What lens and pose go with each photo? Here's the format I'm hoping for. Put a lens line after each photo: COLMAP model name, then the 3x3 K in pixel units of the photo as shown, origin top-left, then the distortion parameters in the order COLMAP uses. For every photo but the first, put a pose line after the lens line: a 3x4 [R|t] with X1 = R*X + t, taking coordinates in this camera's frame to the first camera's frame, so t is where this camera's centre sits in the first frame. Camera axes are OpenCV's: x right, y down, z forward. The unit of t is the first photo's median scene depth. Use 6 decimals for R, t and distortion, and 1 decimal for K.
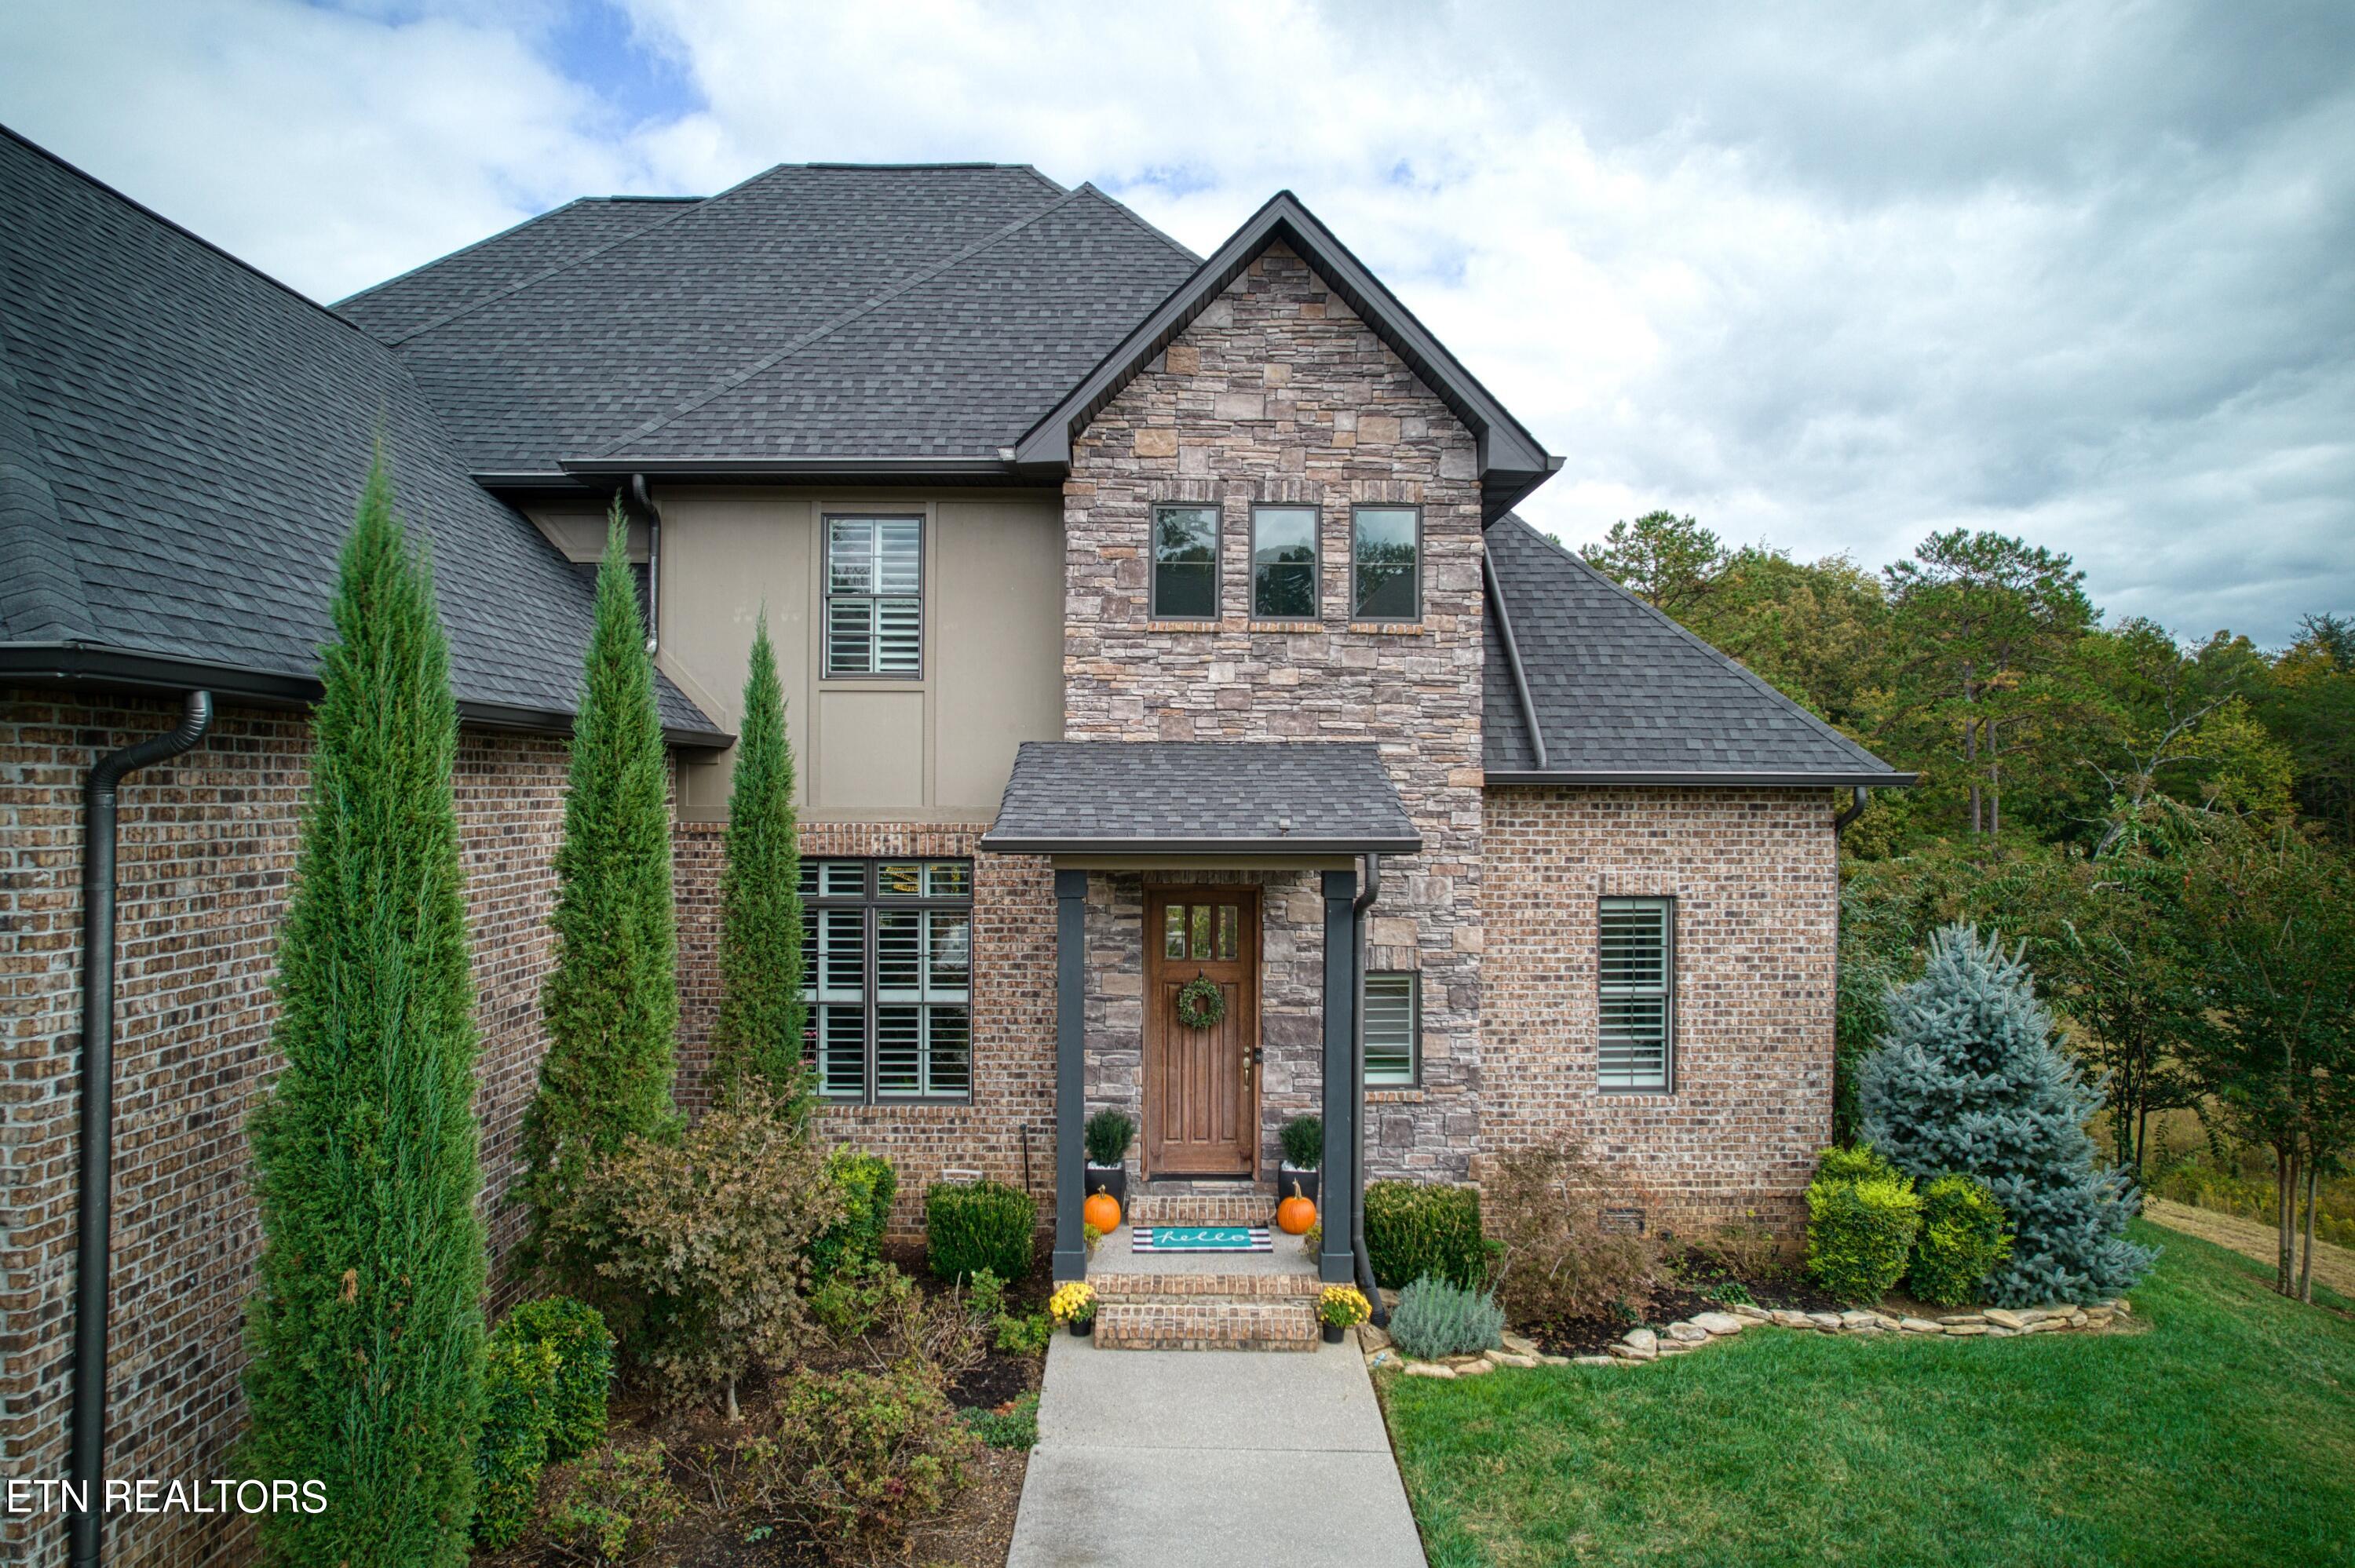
lens RADIAL K [[1513.7, 0, 1184.0], [0, 1513.7, 780.4], [0, 0, 1]] dist [-0.077267, 0.065842]
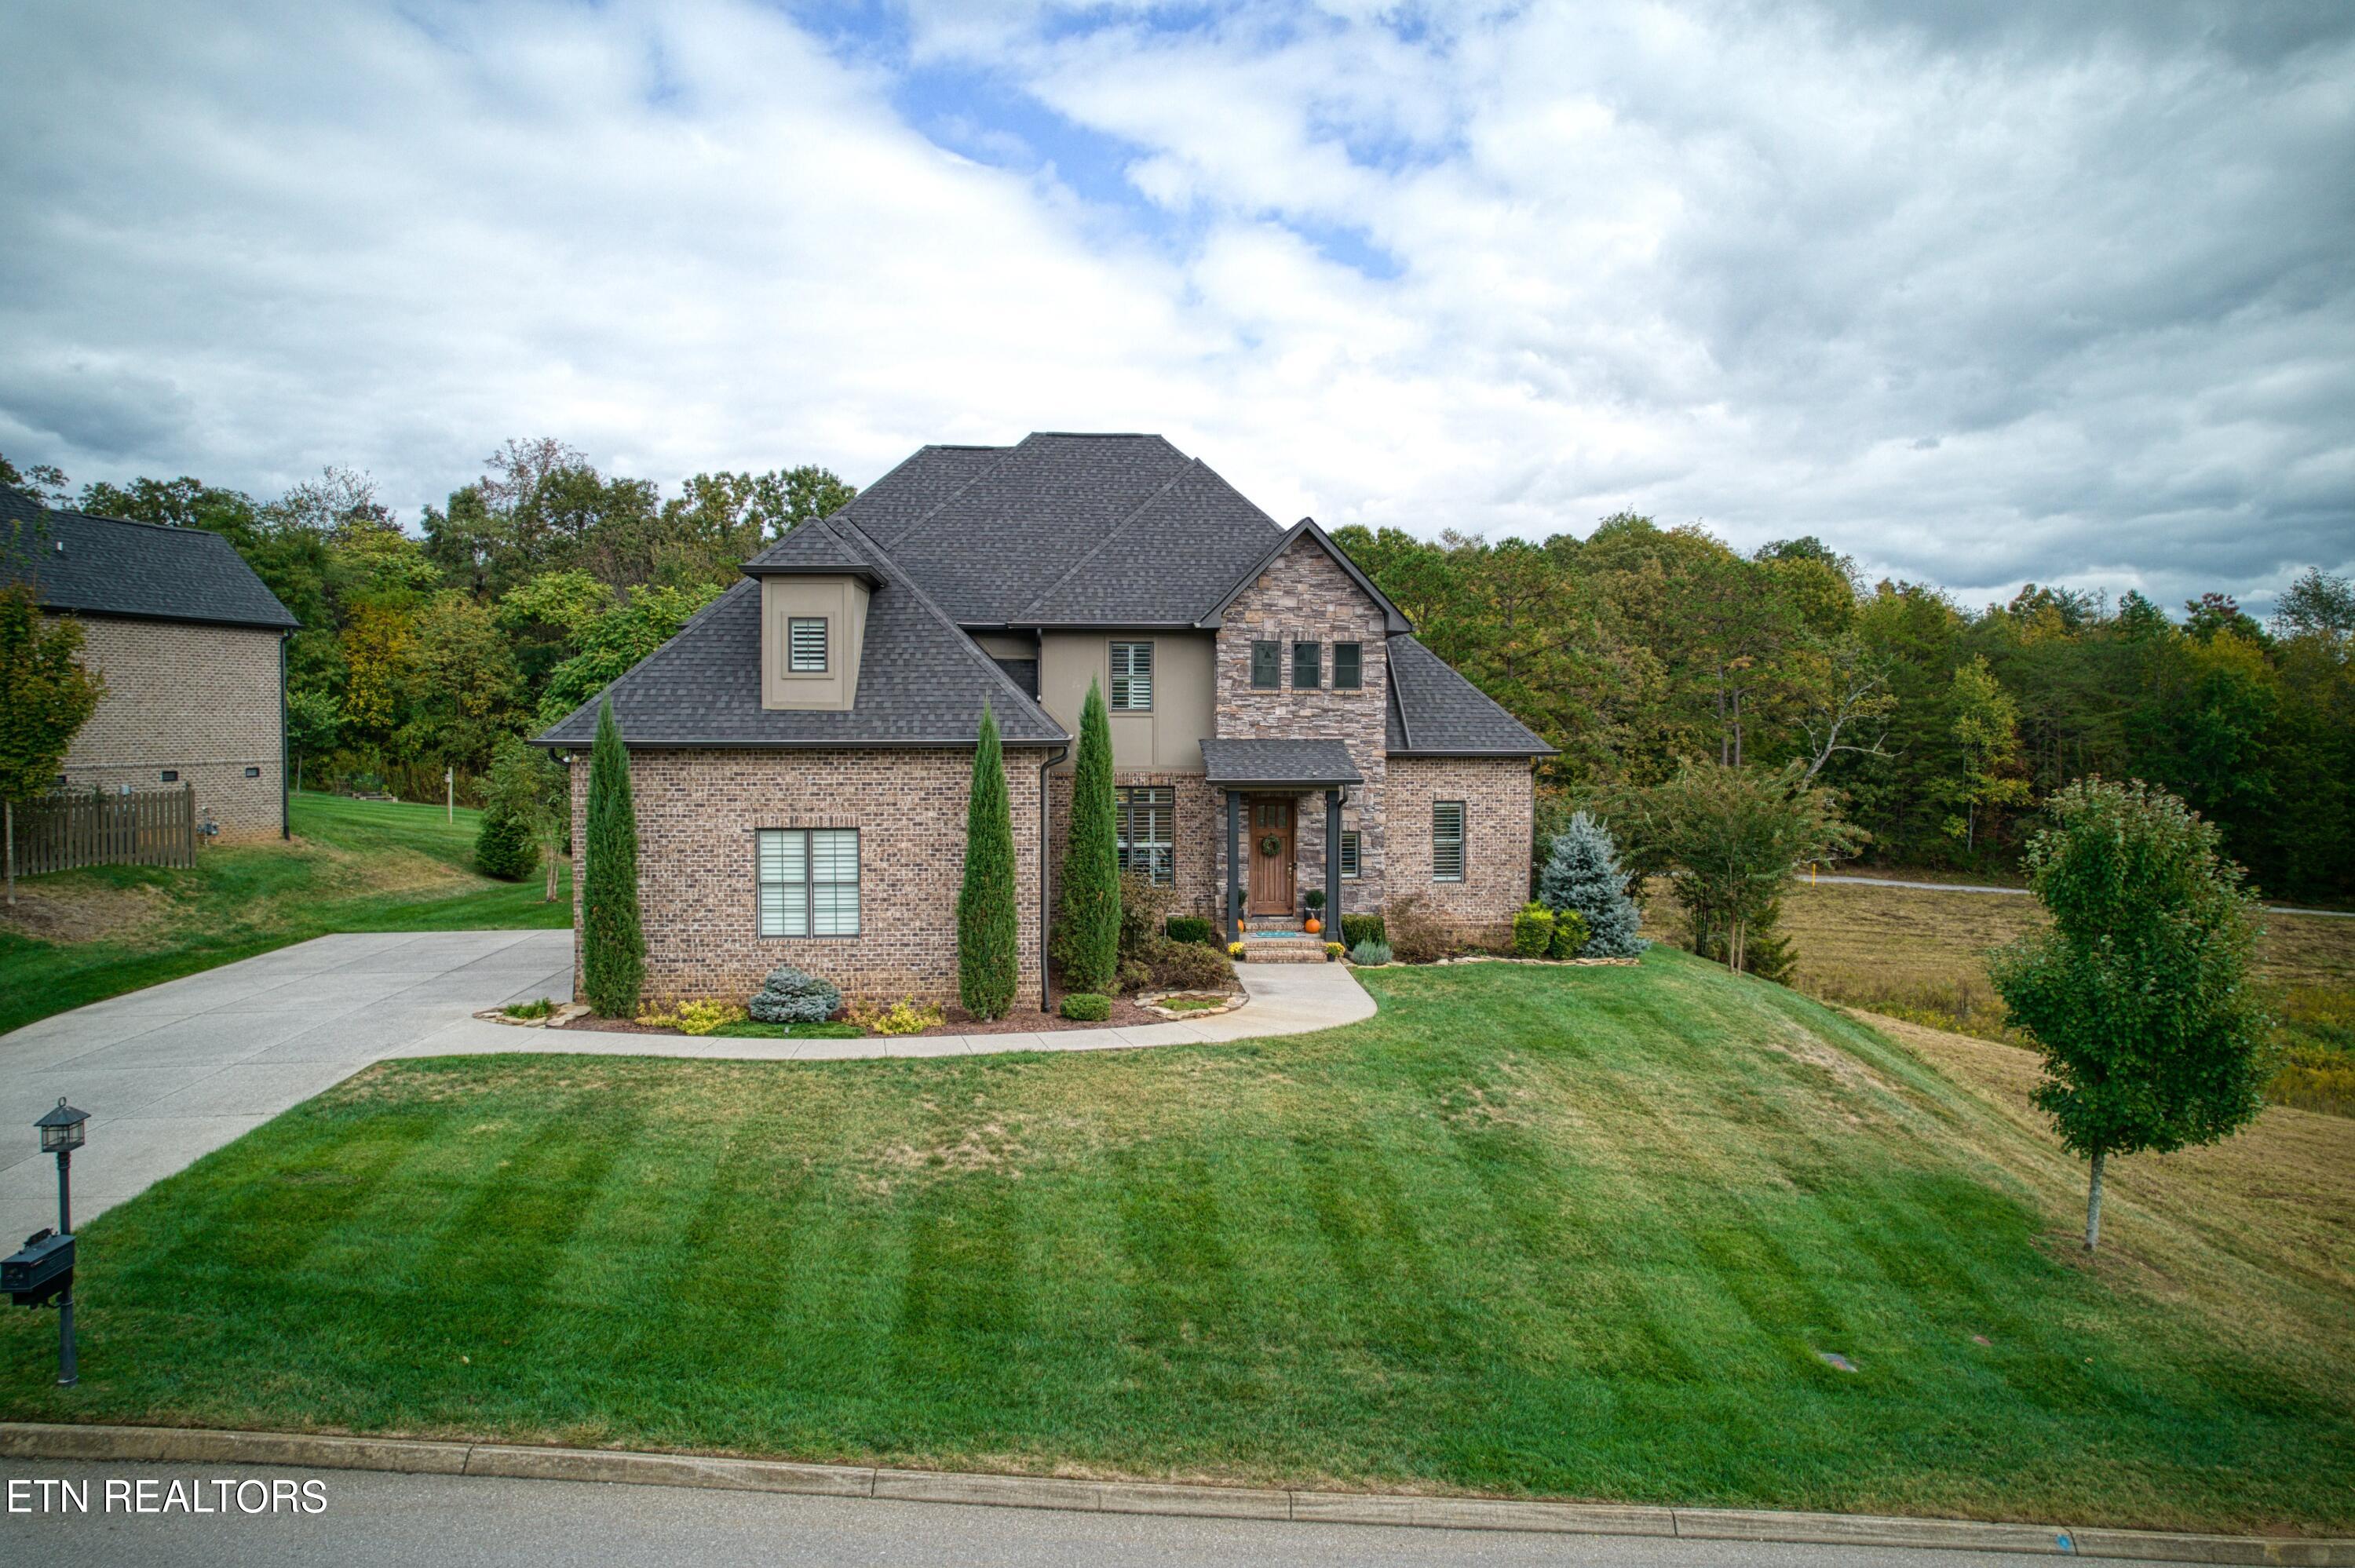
lens RADIAL K [[1513.7, 0, 1184.8], [0, 1513.7, 783.7], [0, 0, 1]] dist [-0.077267, 0.065842]
pose [[0.998088, -0.005497, 0.061560, -0.282443], [0.002466, 0.998785, 0.049211, -0.074105], [-0.061756, -0.048965, 0.996889, -1.447511]]
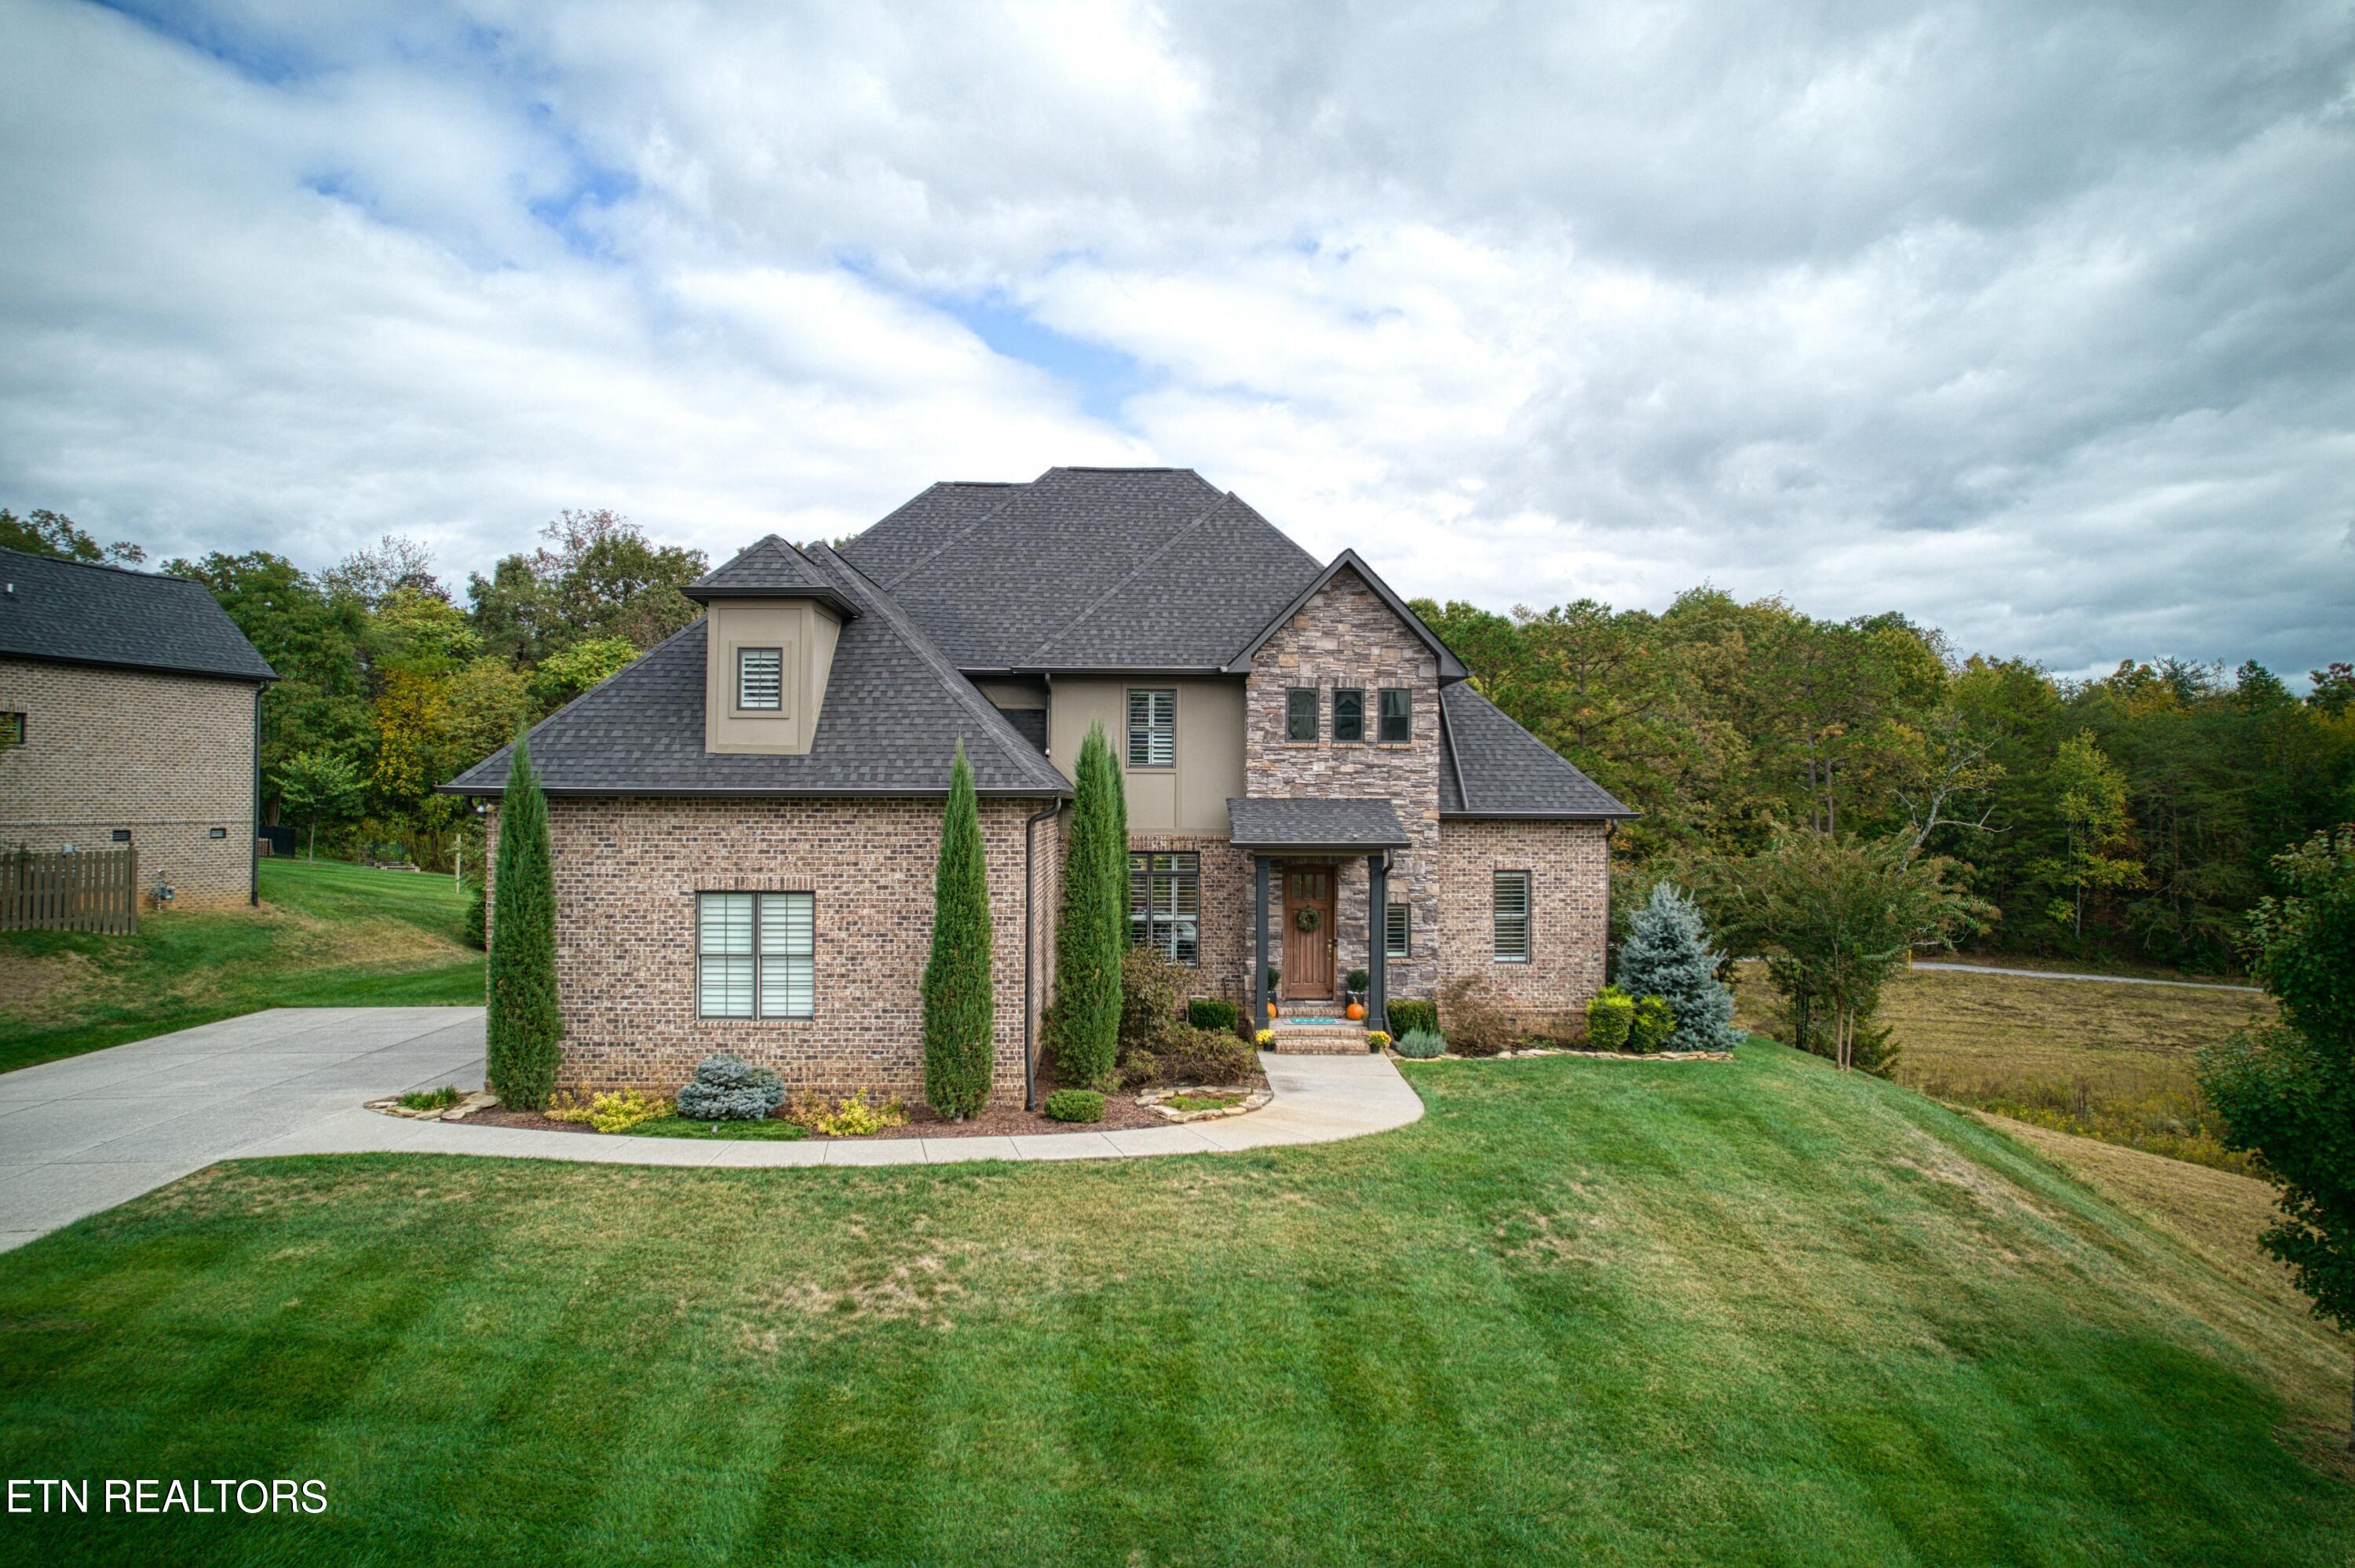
lens RADIAL K [[1513.7, 0, 1184.9], [0, 1513.7, 781.5], [0, 0, 1]] dist [-0.077267, 0.065842]
pose [[0.999894, 0.000972, 0.014536, -0.199220], [-0.000868, 0.999974, -0.007121, -0.034114], [-0.014543, 0.007107, 0.999869, -1.170086]]
